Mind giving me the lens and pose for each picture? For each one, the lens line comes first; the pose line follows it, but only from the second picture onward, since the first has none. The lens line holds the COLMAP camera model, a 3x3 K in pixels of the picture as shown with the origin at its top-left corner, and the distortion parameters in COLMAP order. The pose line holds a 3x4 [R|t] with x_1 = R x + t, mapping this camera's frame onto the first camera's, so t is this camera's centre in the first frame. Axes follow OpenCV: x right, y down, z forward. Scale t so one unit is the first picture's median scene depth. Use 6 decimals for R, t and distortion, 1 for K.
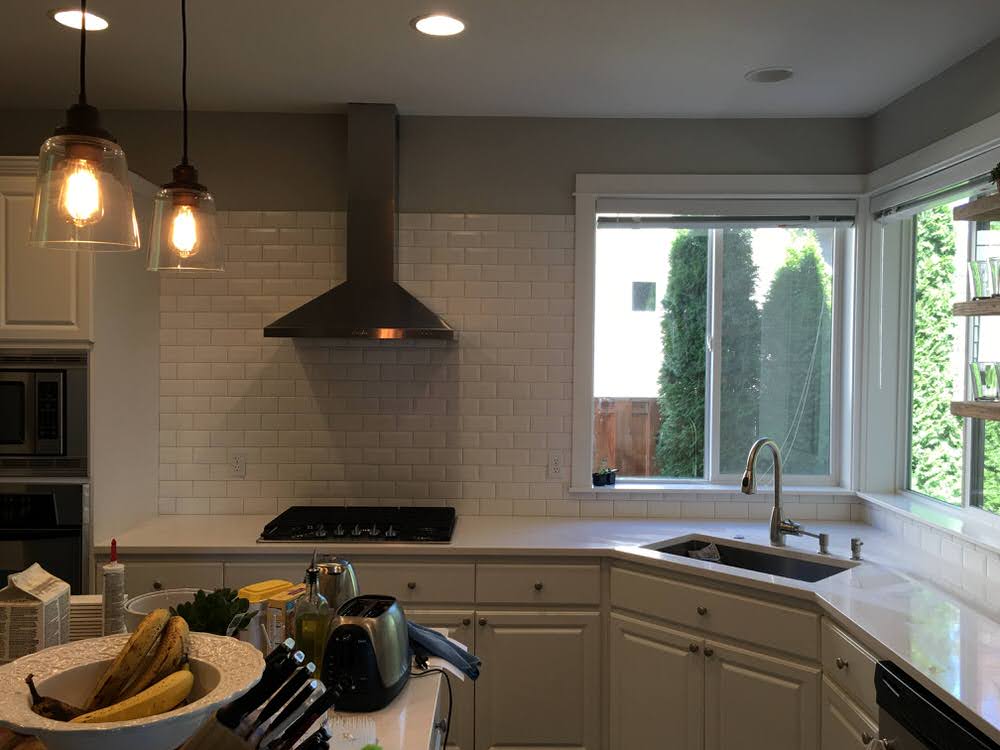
lens RADIAL K [[877.3, 0, 493.9], [0, 877.3, 368.9], [0, 0, 1]] dist [0.063601, -0.068326]
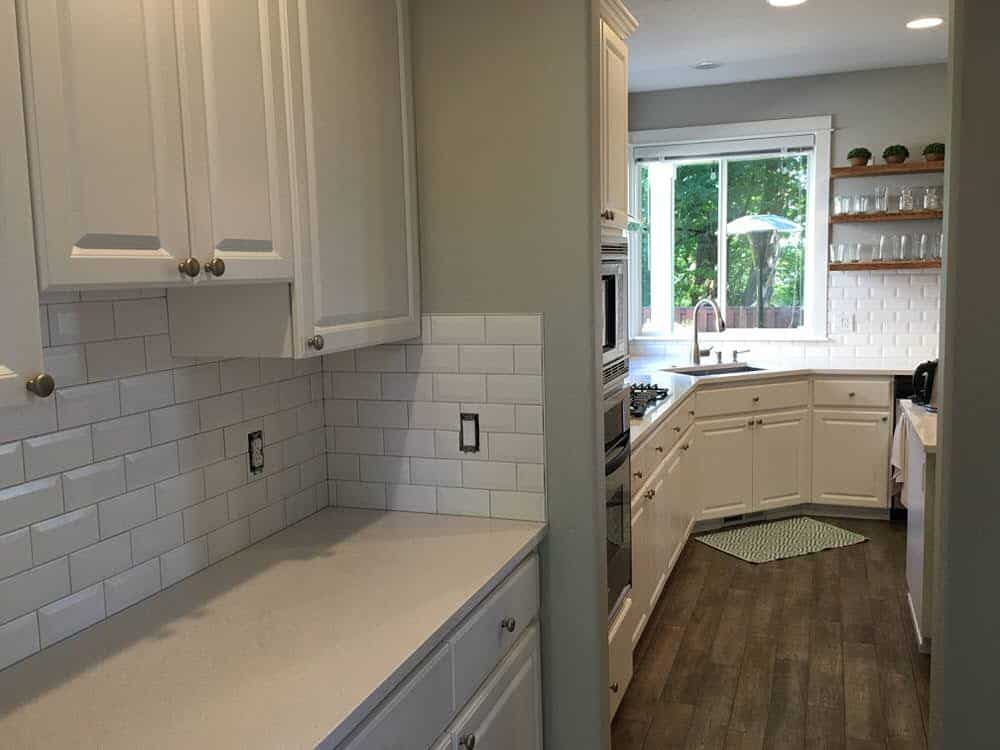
lens RADIAL K [[877.3, 0, 494.0], [0, 877.3, 368.5], [0, 0, 1]] dist [0.063601, -0.068326]
pose [[0.349376, -0.125242, 0.928575, -1.174722], [0.048975, 0.992113, 0.115385, 0.001288], [-0.935702, 0.005164, 0.352754, 0.699528]]
